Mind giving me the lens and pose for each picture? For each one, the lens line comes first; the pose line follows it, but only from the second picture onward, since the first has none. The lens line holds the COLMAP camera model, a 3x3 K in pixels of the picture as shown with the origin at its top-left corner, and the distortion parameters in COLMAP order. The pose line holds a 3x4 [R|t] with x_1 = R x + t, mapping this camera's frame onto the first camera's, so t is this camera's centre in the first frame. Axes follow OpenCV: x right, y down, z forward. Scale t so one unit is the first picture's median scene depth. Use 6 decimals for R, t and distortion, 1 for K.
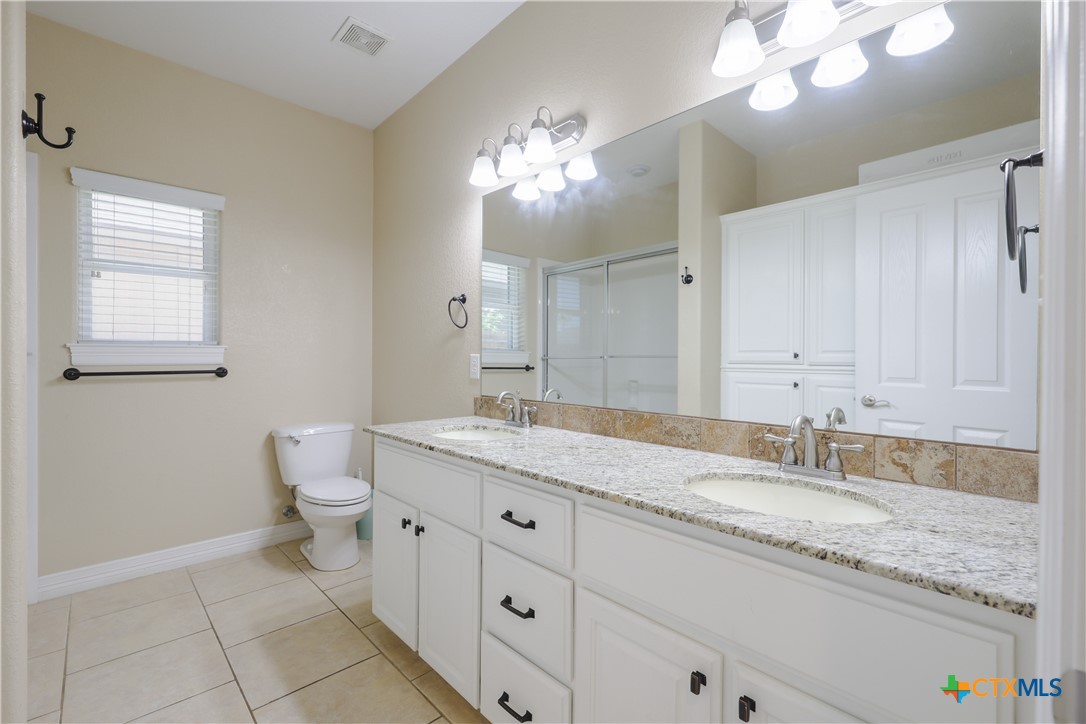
lens RADIAL K [[481.5, 0, 537.3], [0, 481.5, 359.2], [0, 0, 1]] dist [0.001781, 0.000101]
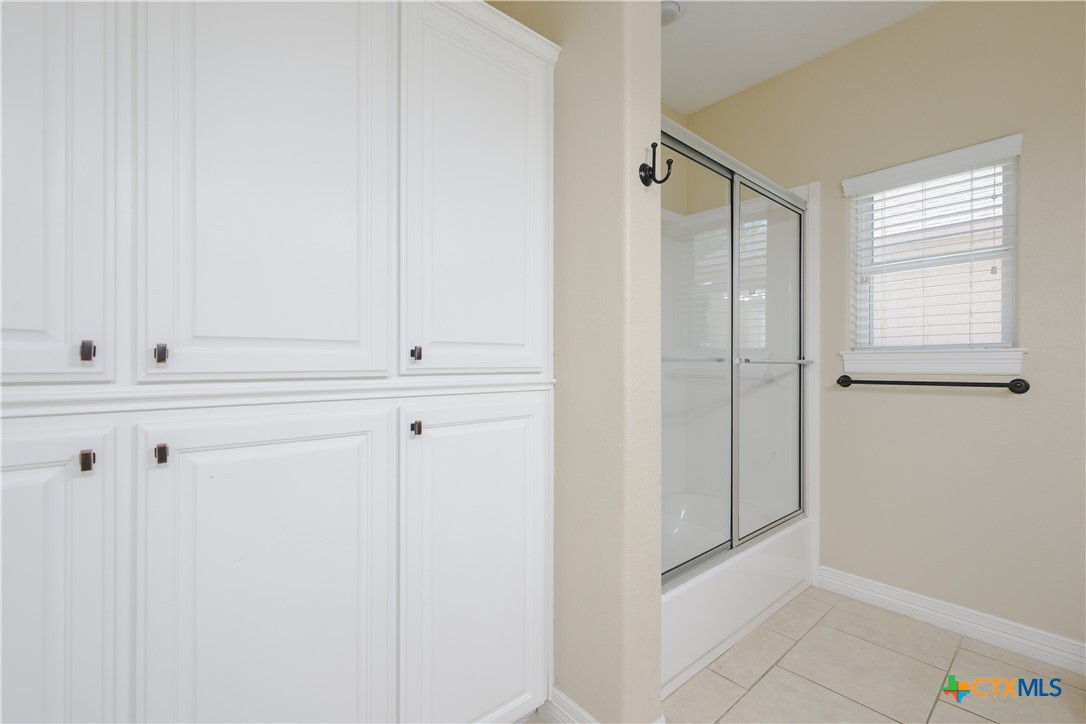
lens RADIAL K [[475.0, 0, 533.6], [0, 475.0, 362.7], [0, 0, 1]] dist [-0.000958, -0.000003]
pose [[-0.037841, -0.001629, -0.999282, 0.062446], [-0.000540, 0.999999, -0.001609, -0.005897], [0.999284, 0.000479, -0.037842, 0.350717]]
